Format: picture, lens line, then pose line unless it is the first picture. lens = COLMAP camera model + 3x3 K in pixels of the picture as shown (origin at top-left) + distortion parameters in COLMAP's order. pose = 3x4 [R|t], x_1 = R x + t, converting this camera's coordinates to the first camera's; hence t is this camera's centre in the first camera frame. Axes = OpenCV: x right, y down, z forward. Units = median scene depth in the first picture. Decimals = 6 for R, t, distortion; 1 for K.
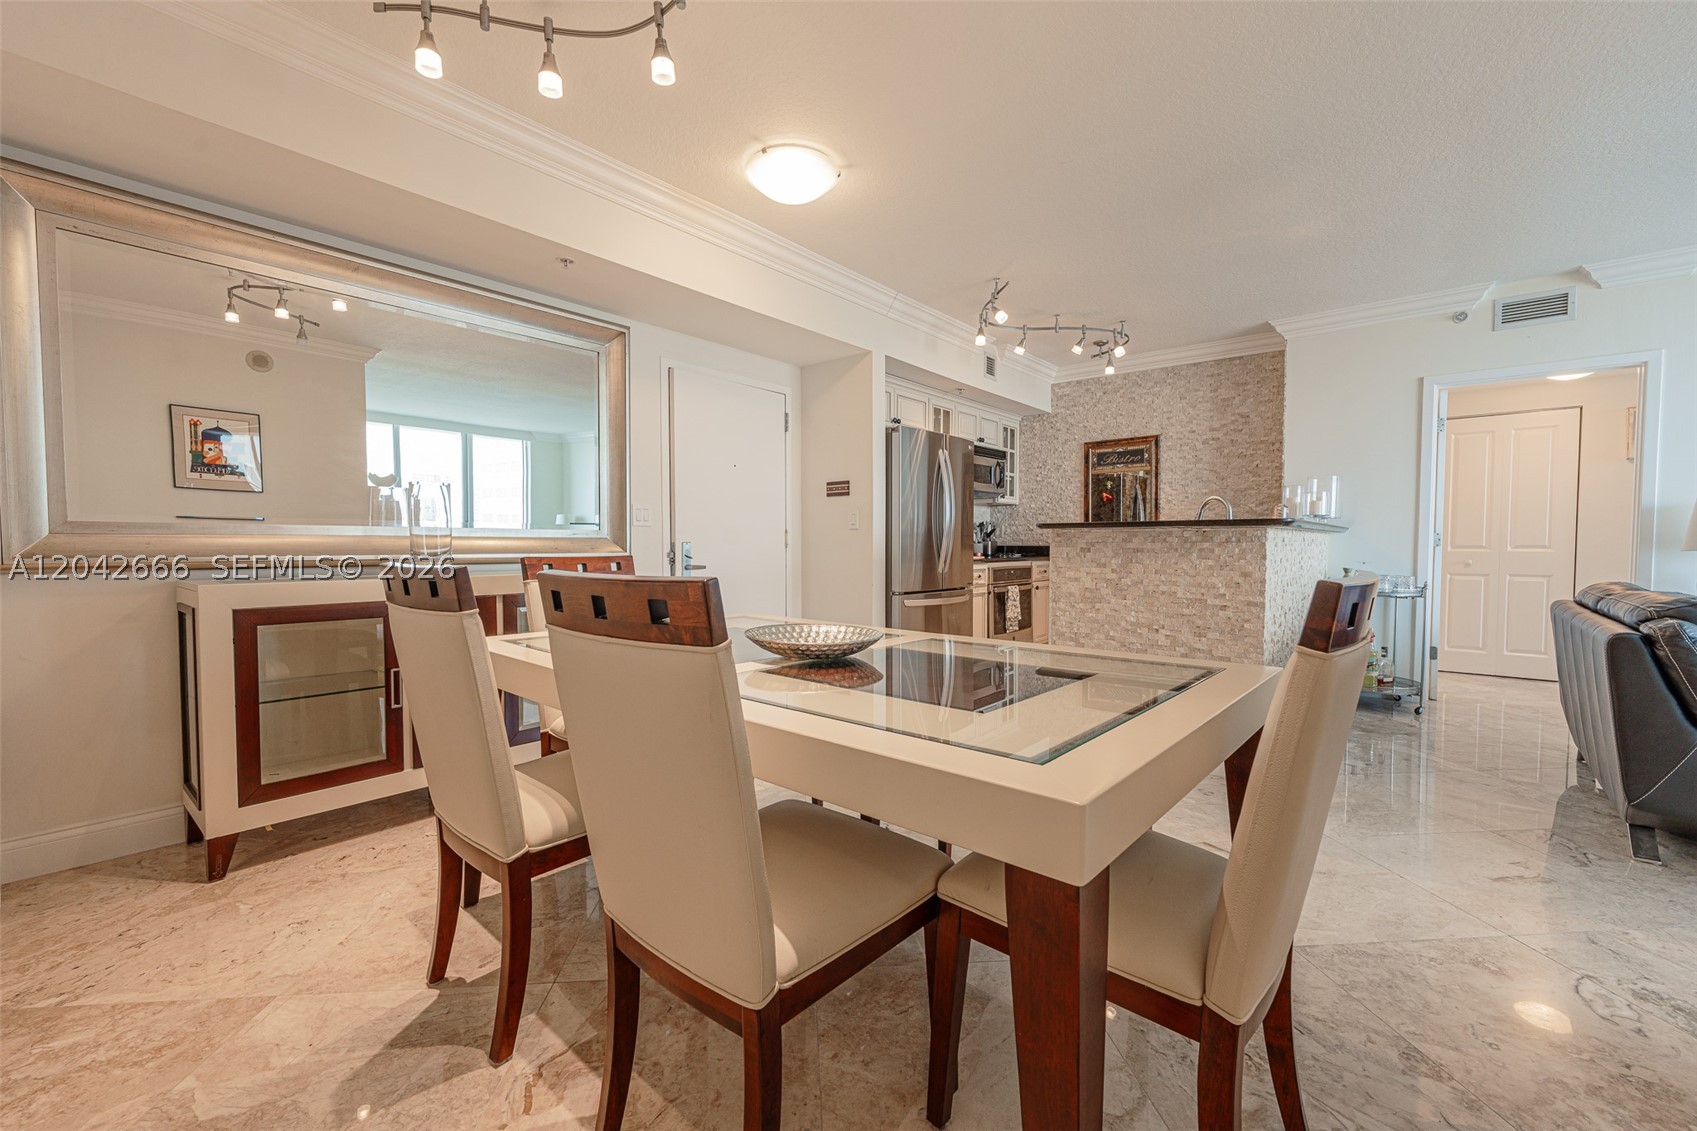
lens RADIAL K [[681.6, 0, 847.5], [0, 681.6, 566.7], [0, 0, 1]] dist [-0.000343, -0.000648]
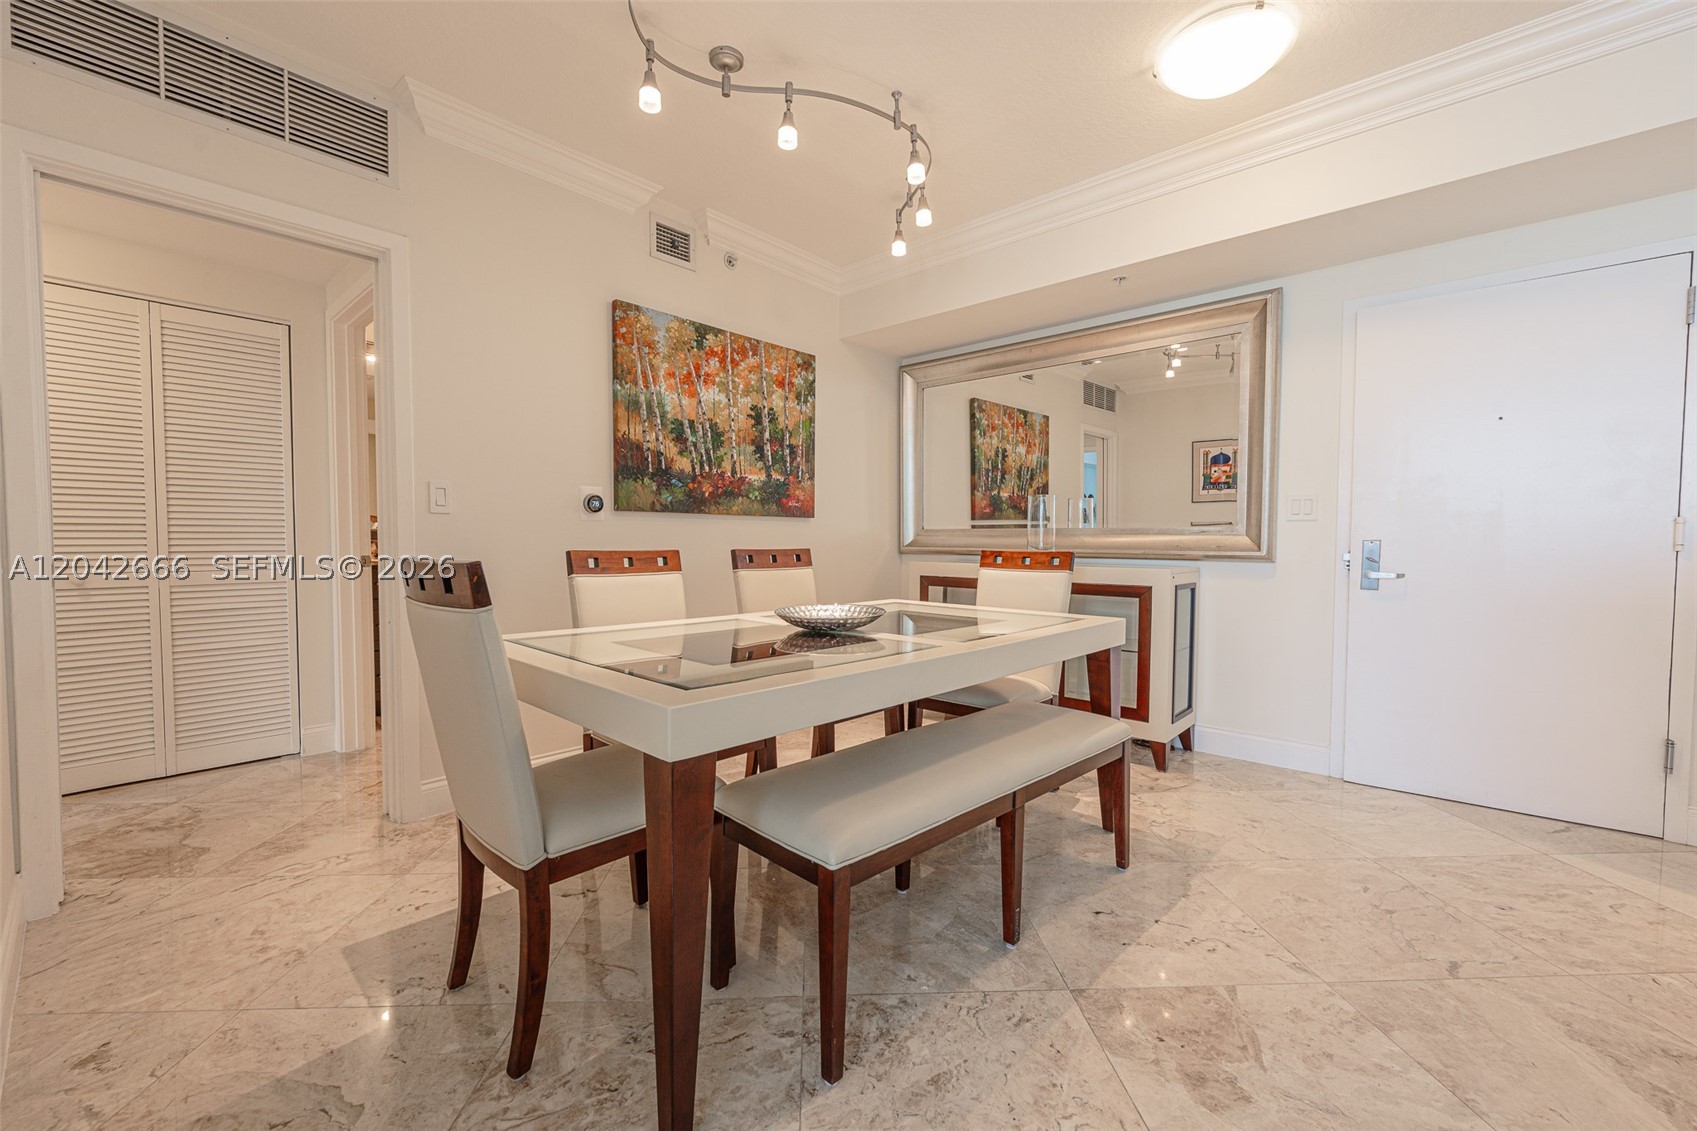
lens RADIAL K [[681.6, 0, 847.5], [0, 681.6, 566.7], [0, 0, 1]] dist [-0.000343, -0.000648]
pose [[-0.033588, 0.036375, -0.998774, 0.367755], [-0.042941, 0.998362, 0.037805, -0.008197], [0.998513, 0.044158, -0.031971, 0.329942]]
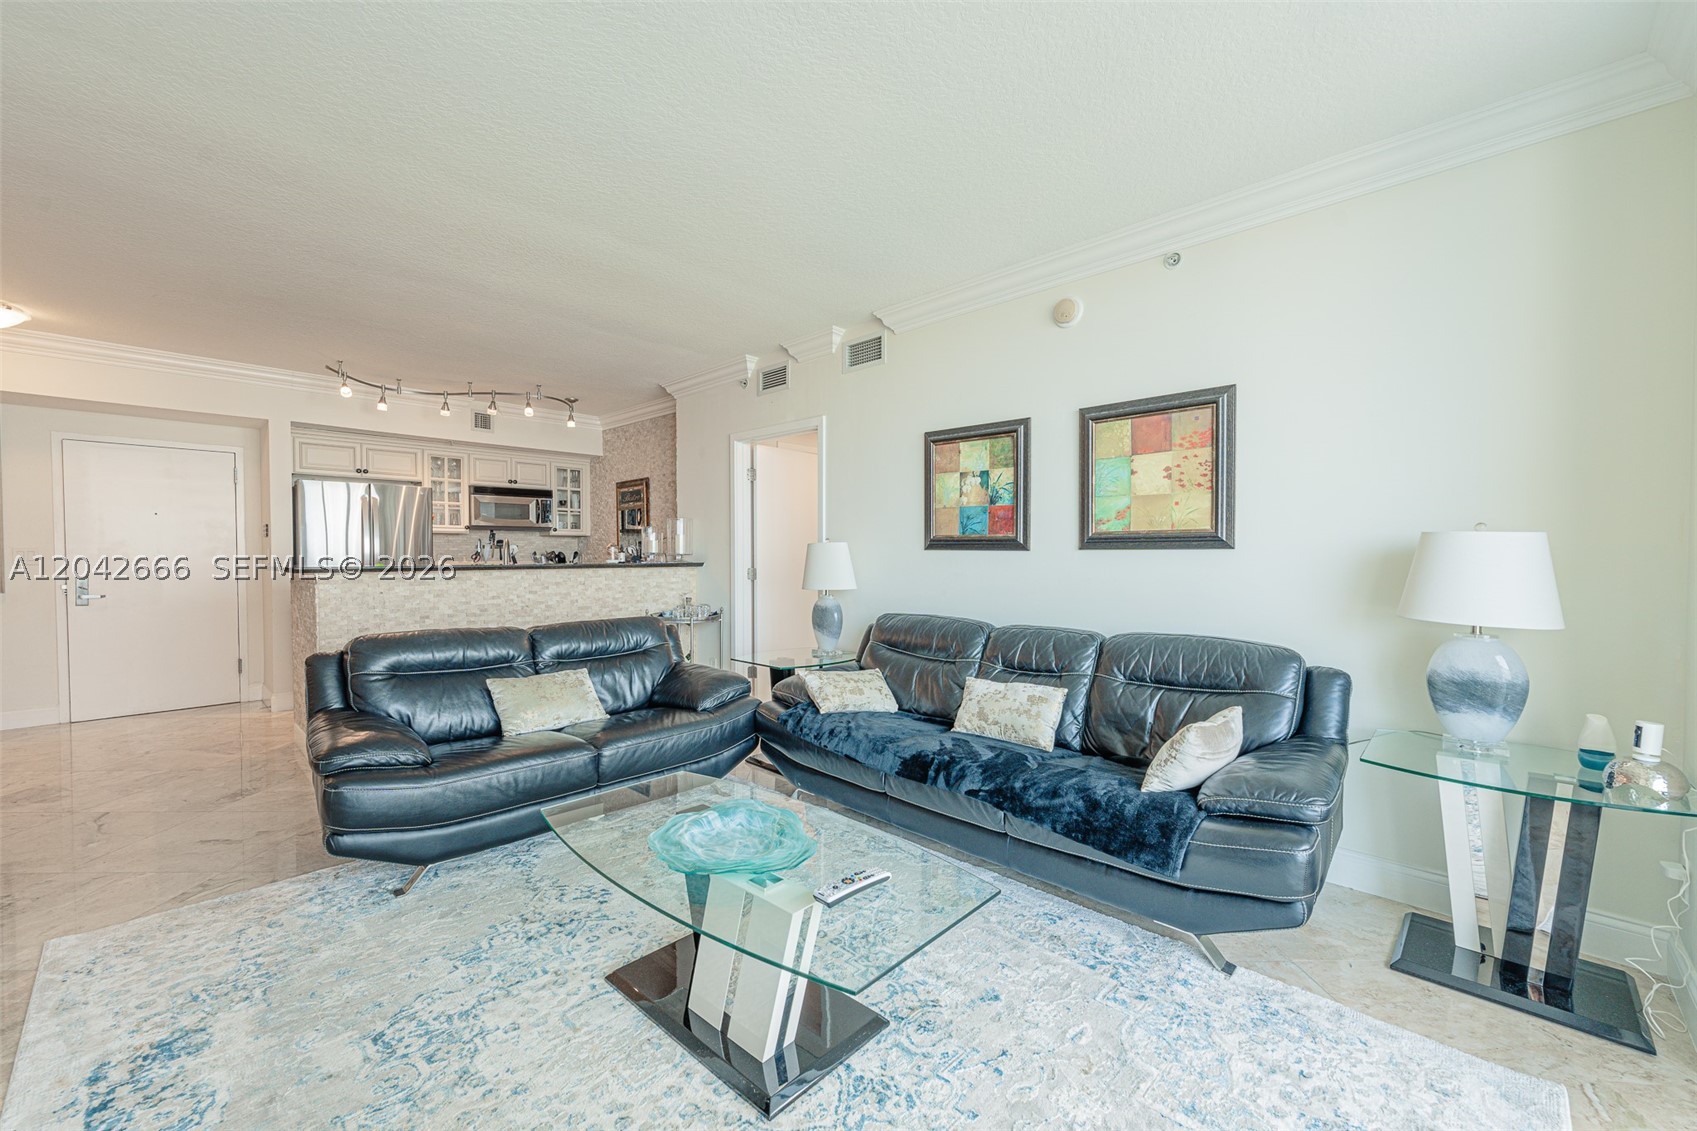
lens RADIAL K [[681.6, 0, 847.5], [0, 681.6, 566.7], [0, 0, 1]] dist [-0.000343, -0.000648]
pose [[0.997801, 0.002000, -0.066249, 0.897813], [-0.003189, 0.999835, -0.017858, -0.025924], [0.066202, 0.018030, 0.997643, -0.114584]]
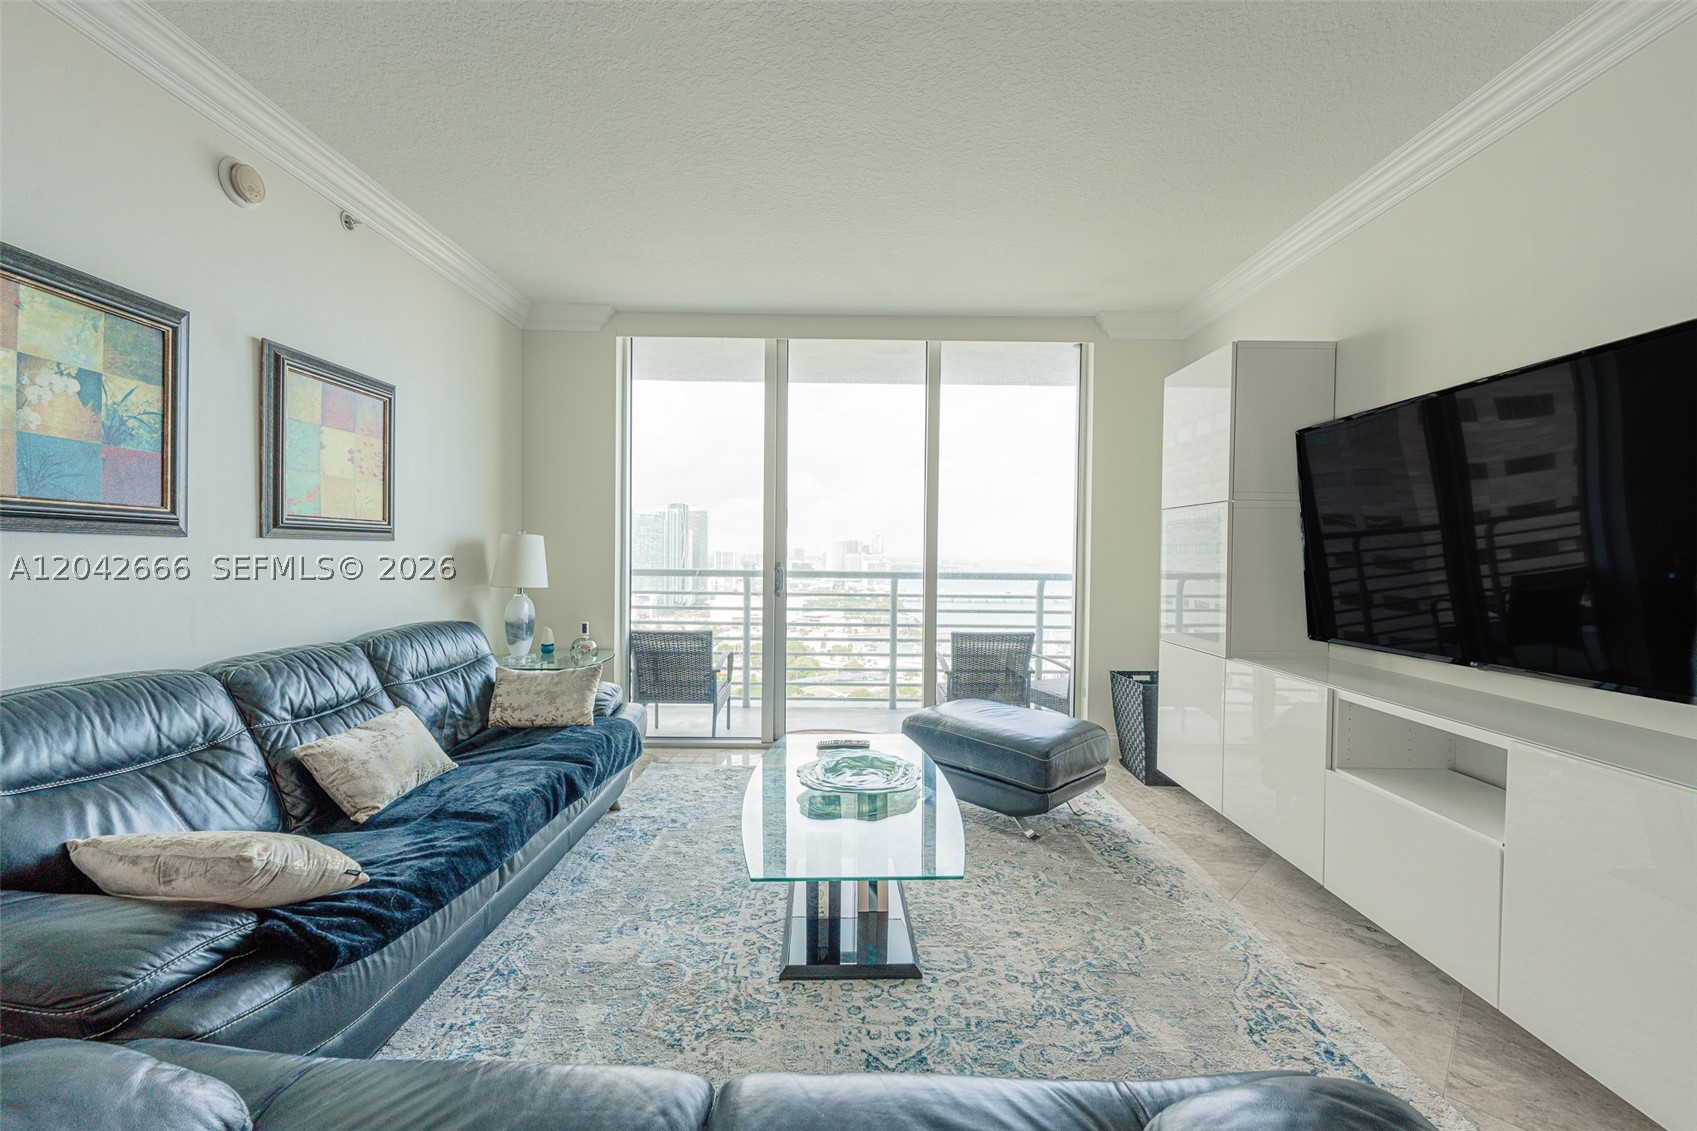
lens RADIAL K [[689.3, 0, 851.9], [0, 689.3, 565.2], [0, 0, 1]] dist [-0.001864, -0.001215]
pose [[-0.648669, -0.020383, 0.760798, 0.510256], [0.015781, 0.999066, 0.040222, -0.045902], [-0.760907, 0.038097, -0.647742, 0.477542]]
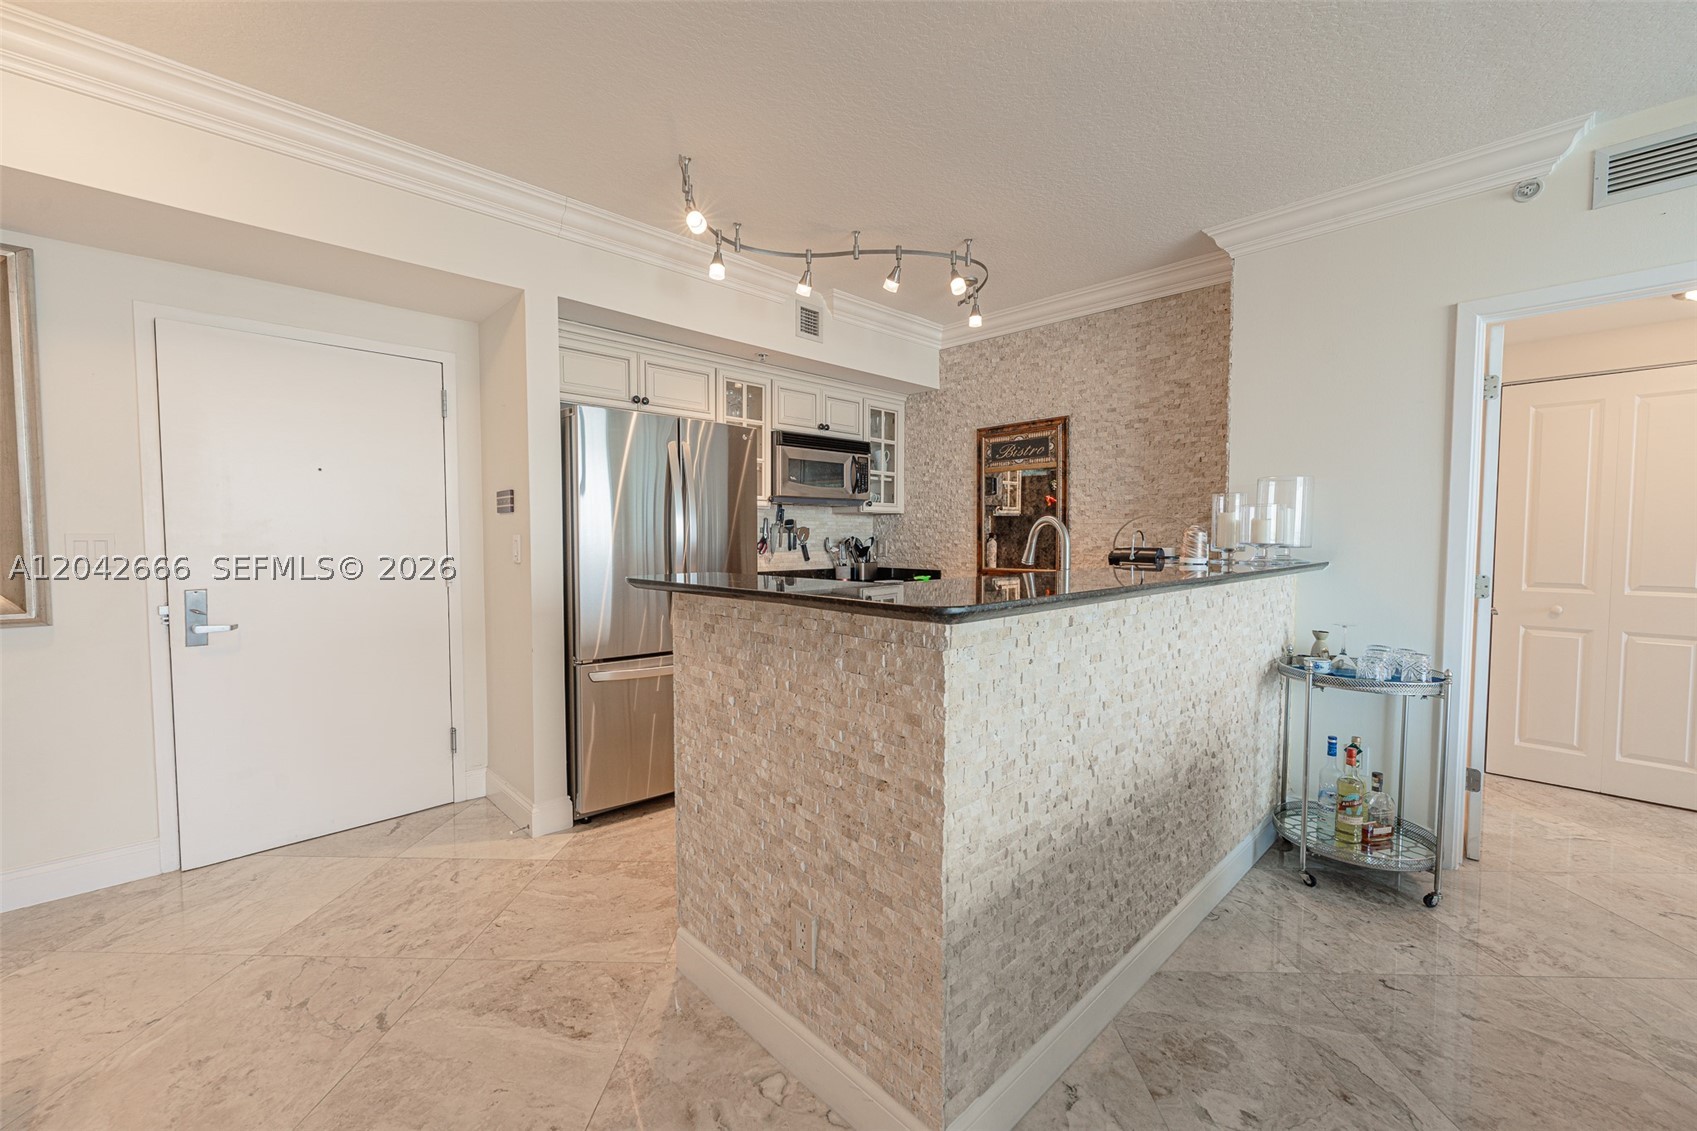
lens RADIAL K [[678.8, 0, 844.1], [0, 678.8, 565.4], [0, 0, 1]] dist [0.000589, -0.000200]
pose [[0.994848, 0.005940, -0.101199, 0.313223], [-0.005057, 0.999947, 0.008983, -0.048840], [0.101247, -0.008425, 0.994826, 0.302382]]
